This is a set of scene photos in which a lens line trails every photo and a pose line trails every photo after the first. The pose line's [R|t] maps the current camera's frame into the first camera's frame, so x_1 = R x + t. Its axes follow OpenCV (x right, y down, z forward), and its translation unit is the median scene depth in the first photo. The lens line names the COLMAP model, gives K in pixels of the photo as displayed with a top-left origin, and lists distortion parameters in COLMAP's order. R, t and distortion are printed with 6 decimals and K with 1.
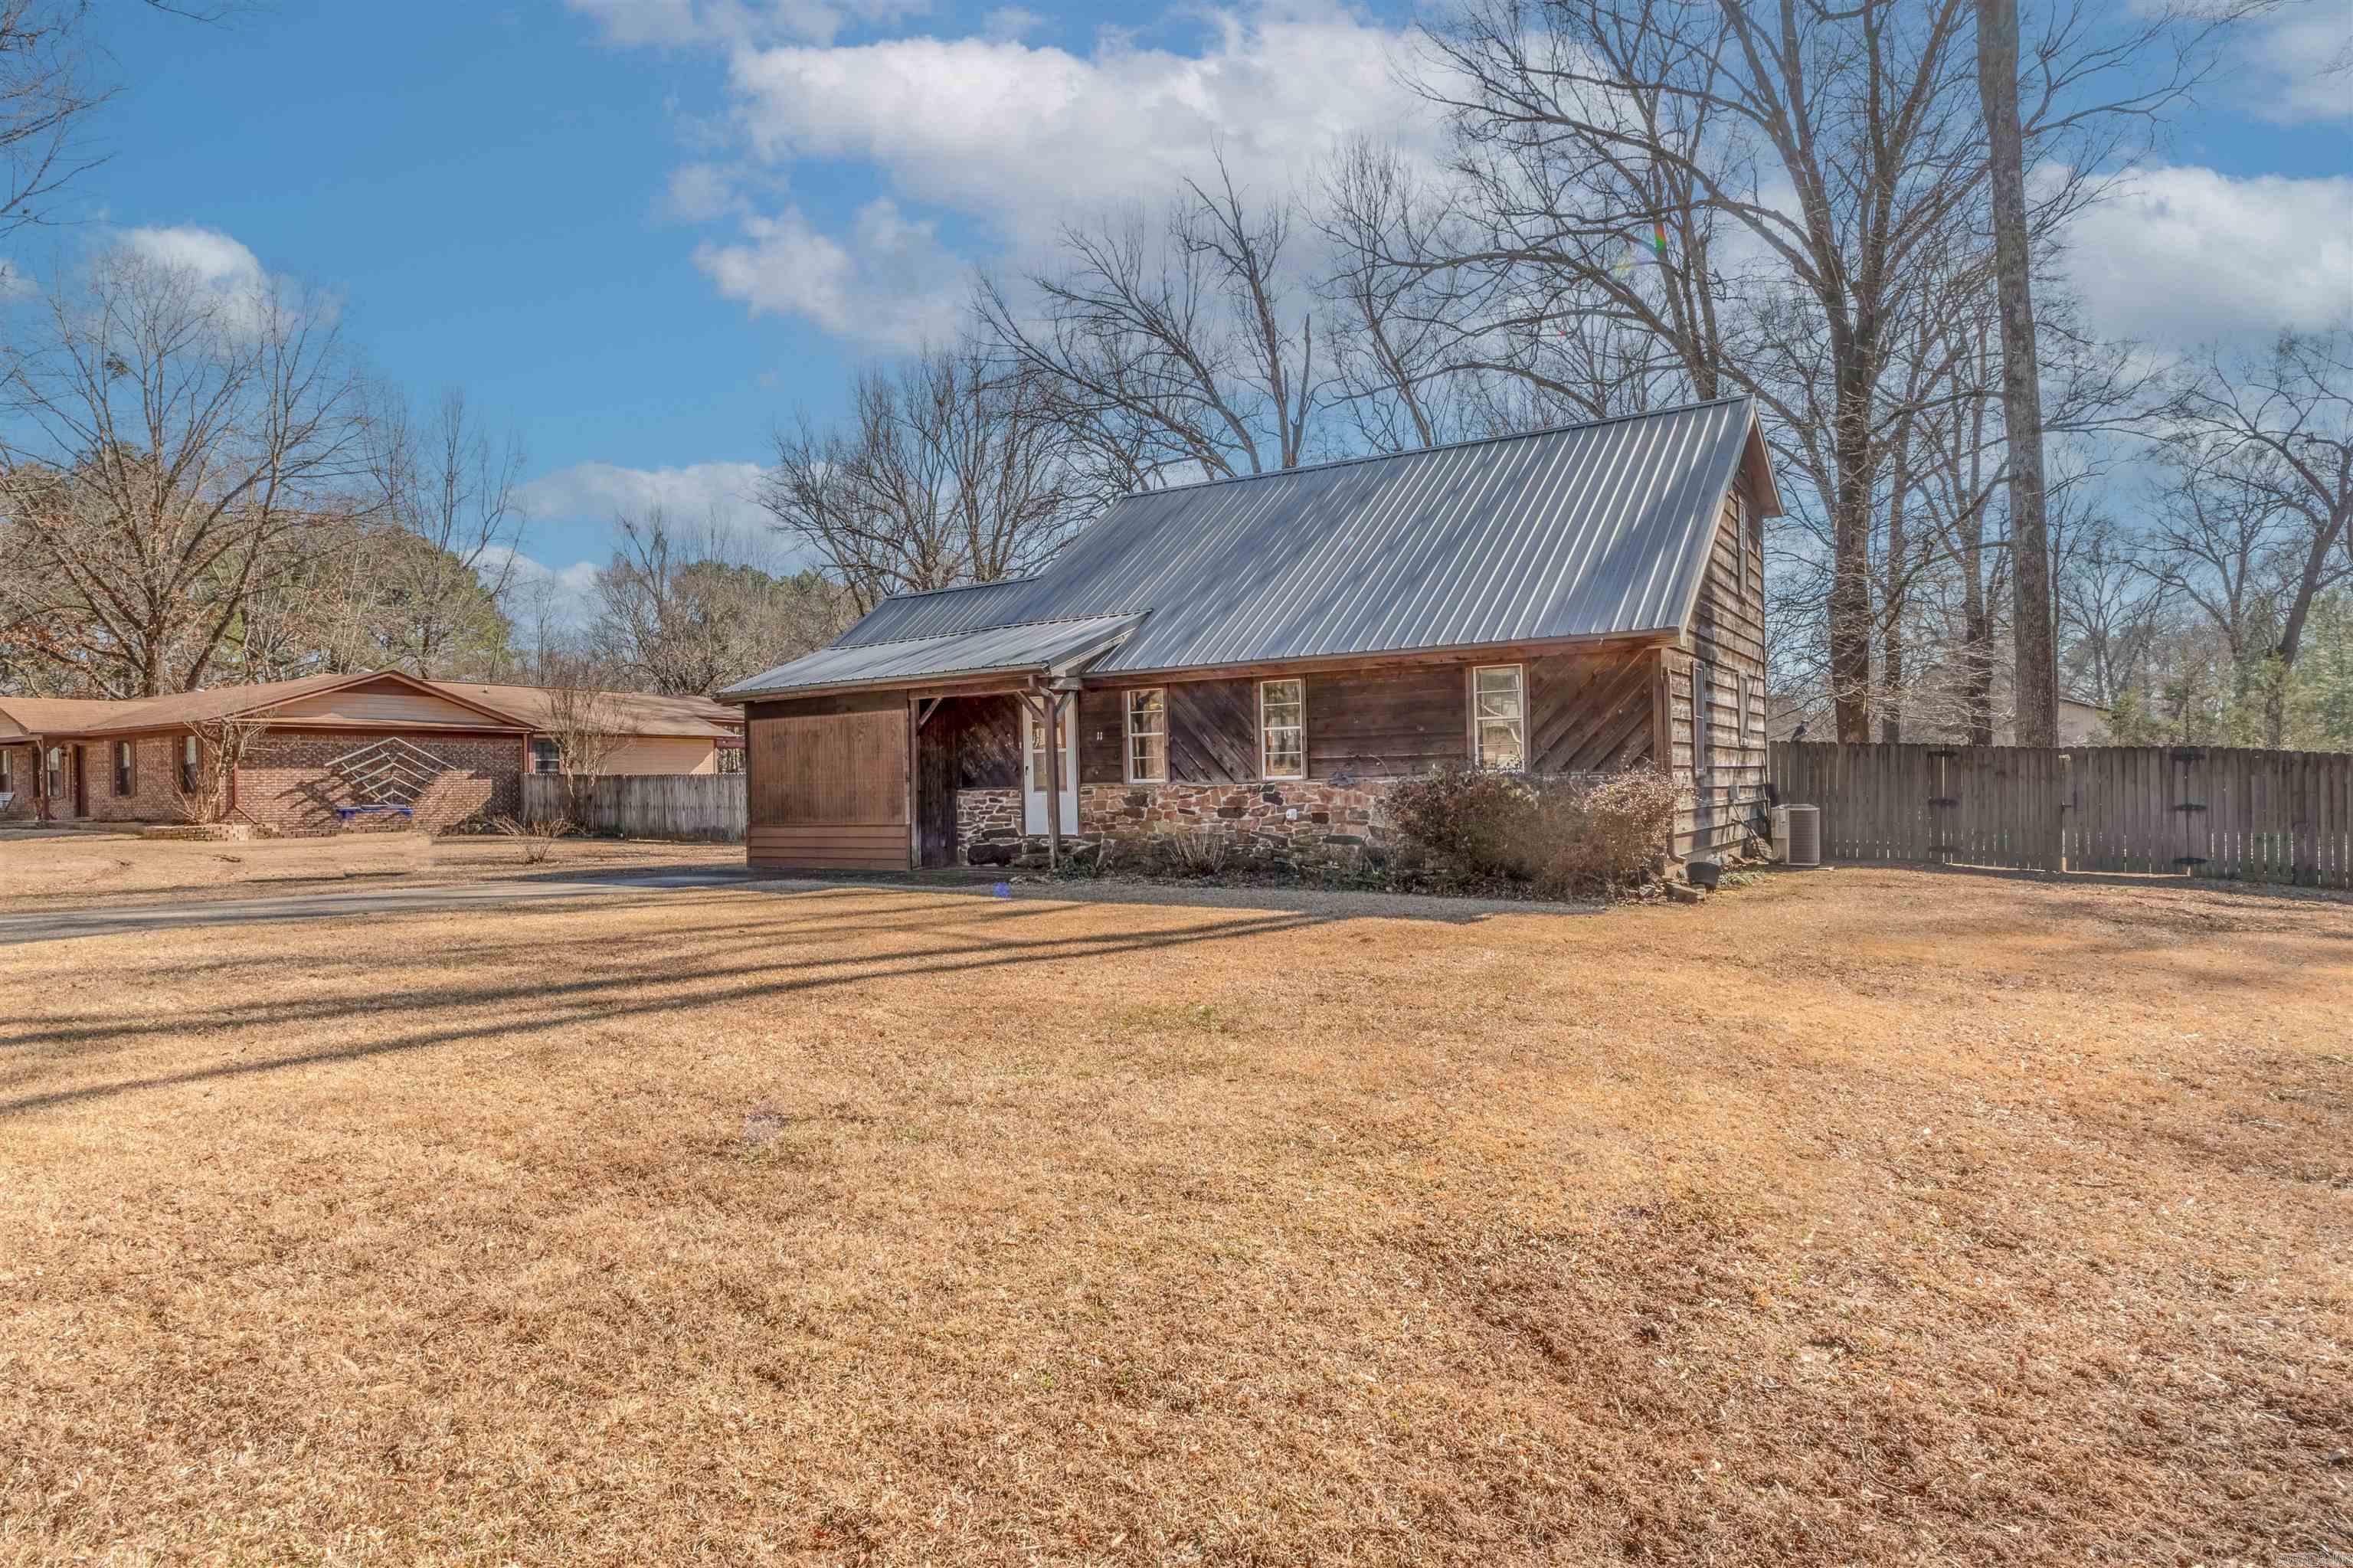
lens RADIAL K [[1370.6, 0, 1175.4], [0, 1370.6, 834.6], [0, 0, 1]] dist [-0.000234, 0.000010]
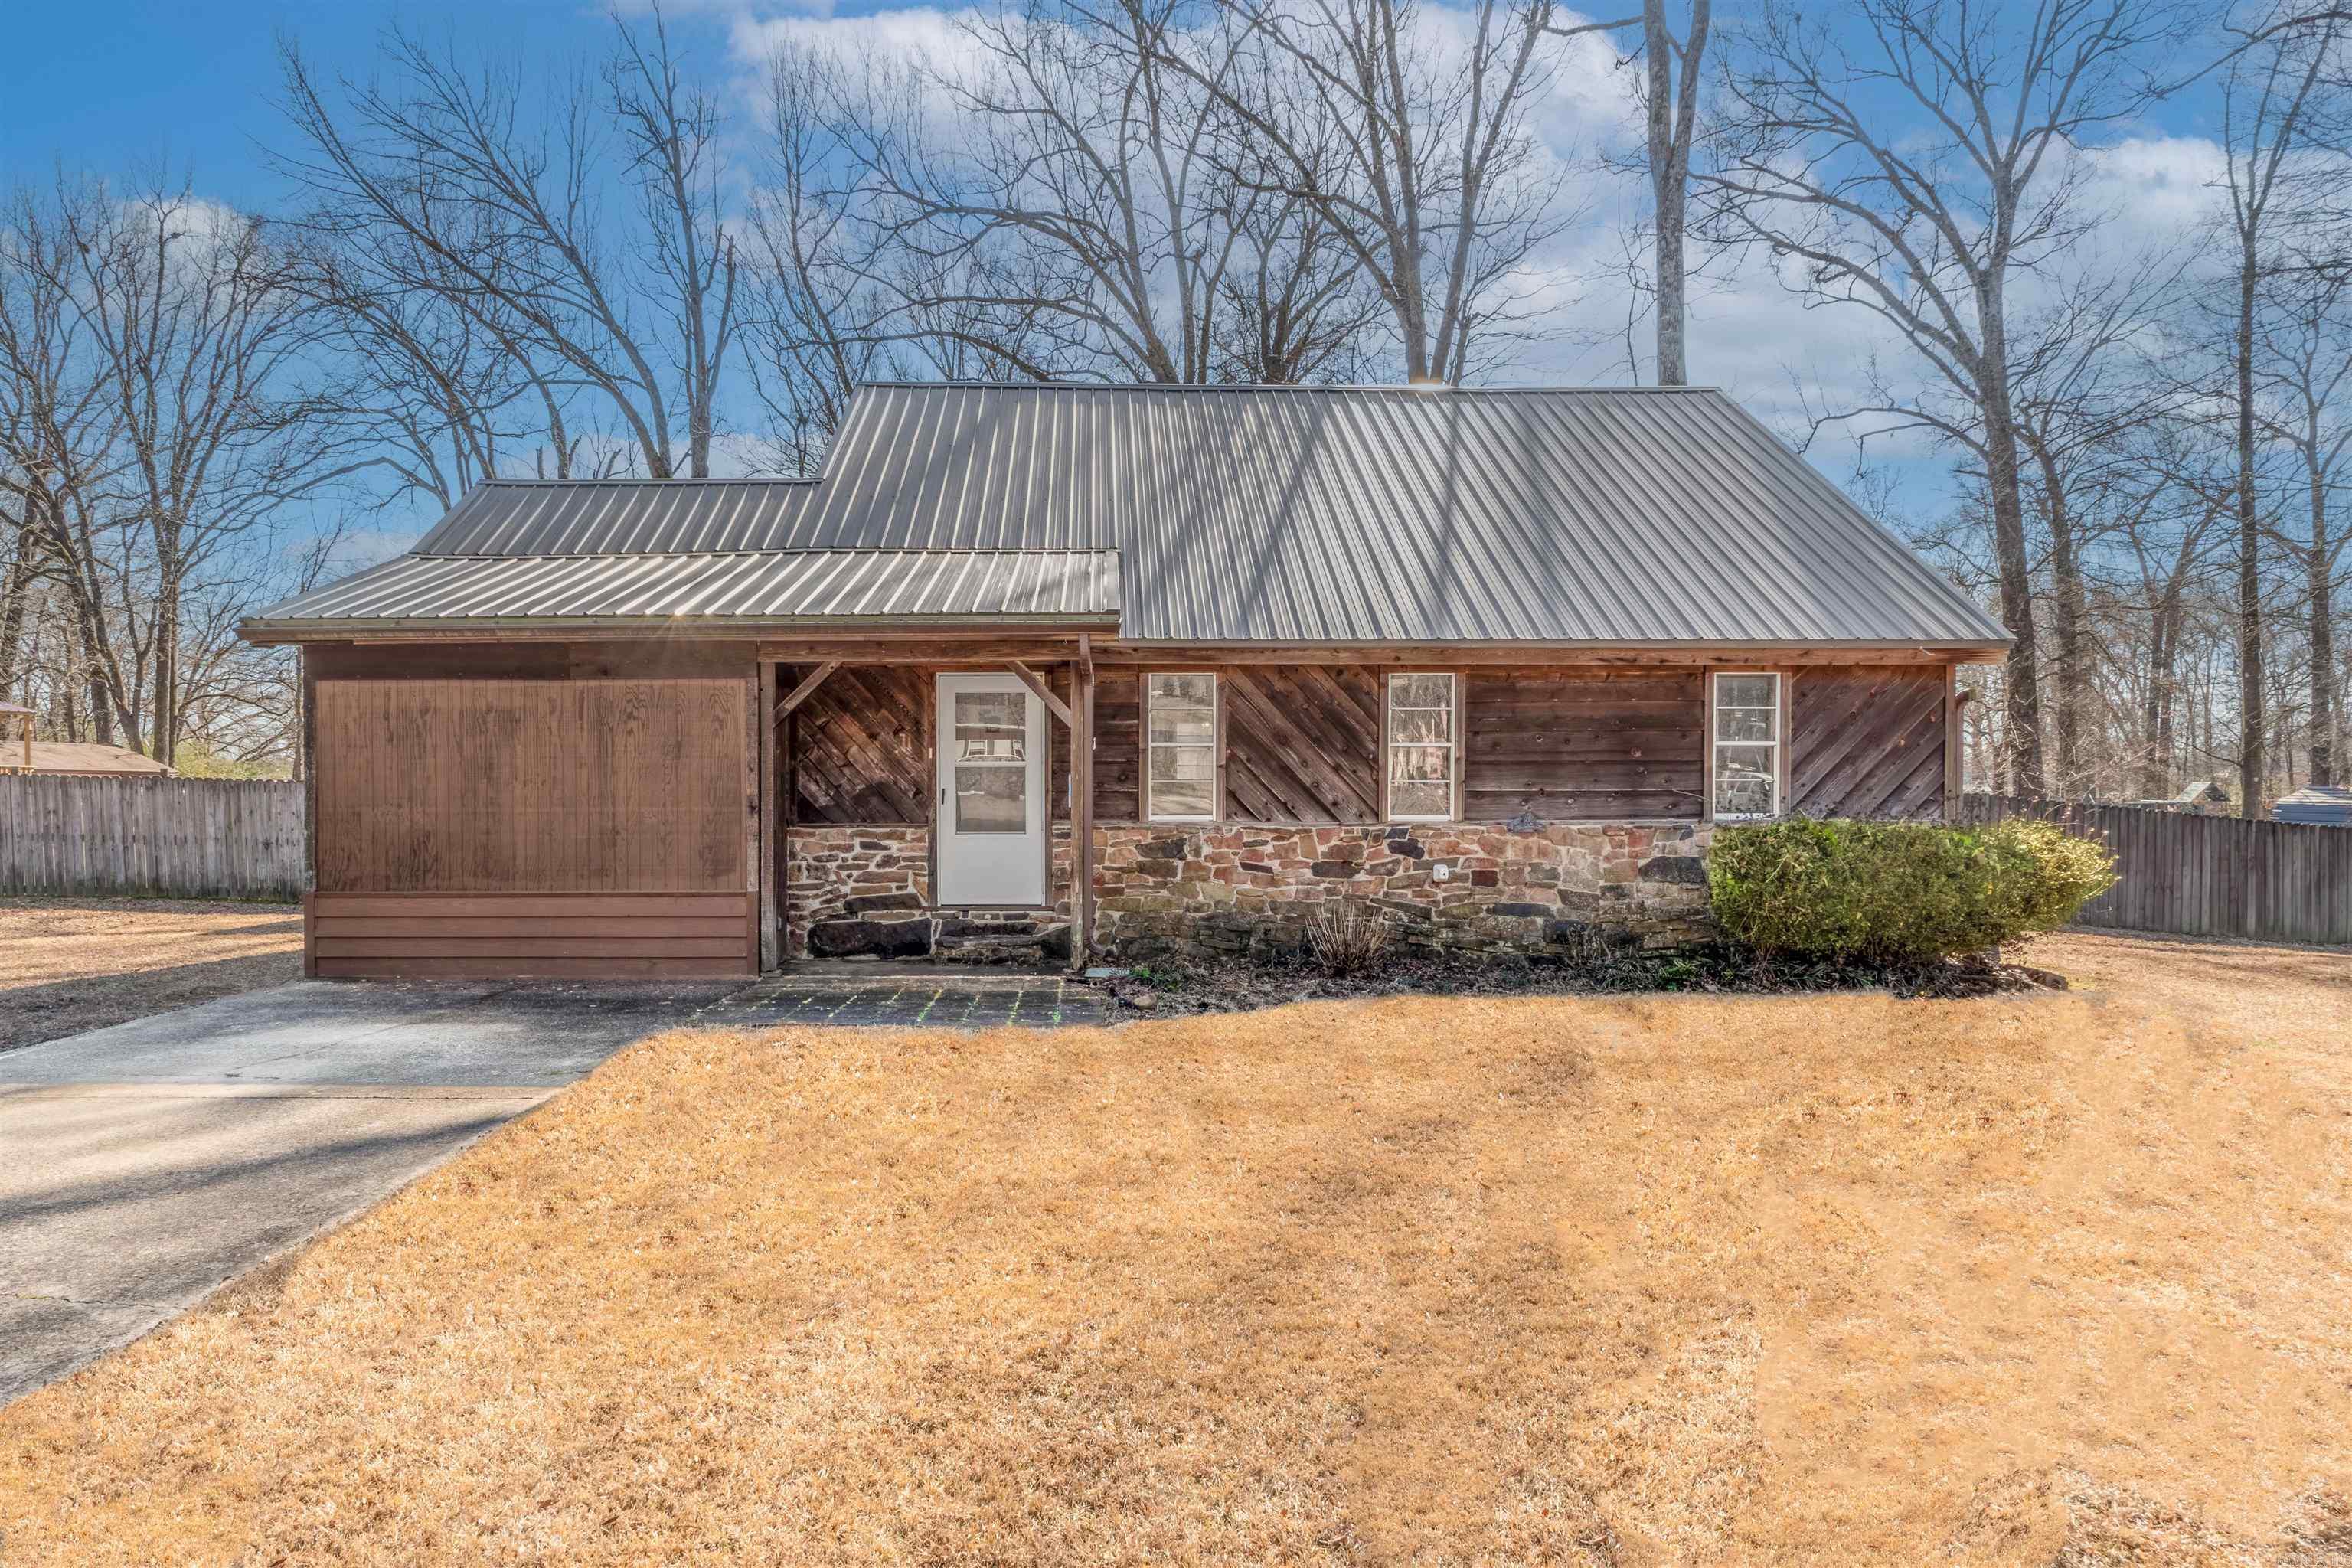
lens RADIAL K [[1369.9, 0, 1174.9], [0, 1369.9, 834.5], [0, 0, 1]] dist [-0.000234, 0.000010]
pose [[0.834590, 0.004236, 0.550856, -0.376262], [0.002415, 0.999933, -0.011348, -0.024914], [-0.550867, 0.010801, 0.834523, 0.483219]]
